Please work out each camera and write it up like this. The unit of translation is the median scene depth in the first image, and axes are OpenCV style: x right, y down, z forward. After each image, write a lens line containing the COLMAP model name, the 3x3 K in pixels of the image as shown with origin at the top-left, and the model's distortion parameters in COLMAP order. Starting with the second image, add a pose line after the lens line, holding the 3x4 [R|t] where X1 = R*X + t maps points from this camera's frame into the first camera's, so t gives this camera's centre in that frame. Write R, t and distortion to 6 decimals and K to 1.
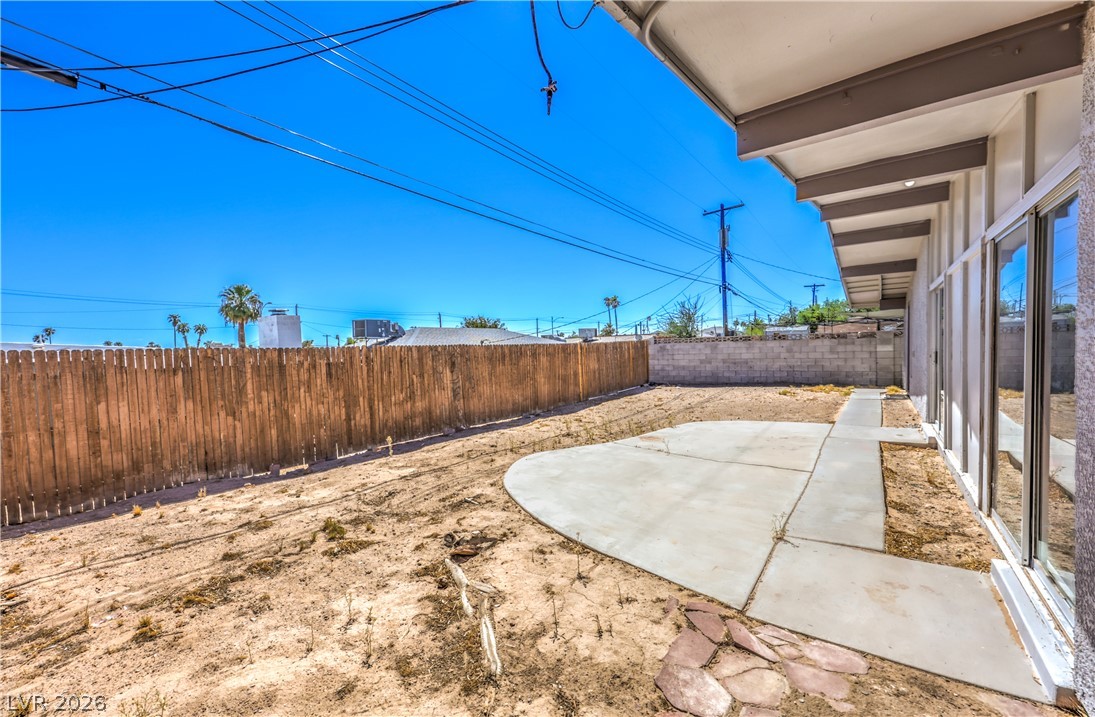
lens RADIAL K [[445.7, 0, 548.7], [0, 445.7, 362.9], [0, 0, 1]] dist [0.003705, -0.000616]
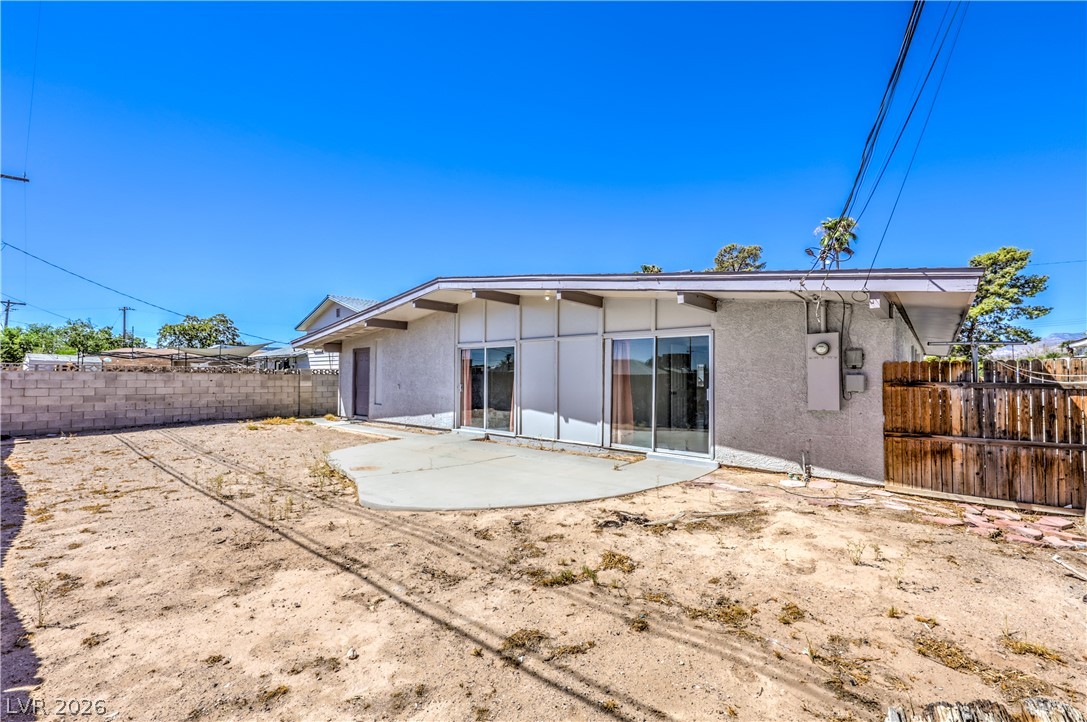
lens RADIAL K [[450.0, 0, 544.0], [0, 450.0, 366.7], [0, 0, 1]] dist [0.009139, -0.000047]
pose [[0.088211, 0.056435, 0.994502, -1.018004], [0.024628, 0.997965, -0.058816, 0.021367], [-0.995797, 0.029681, 0.086642, 0.724871]]
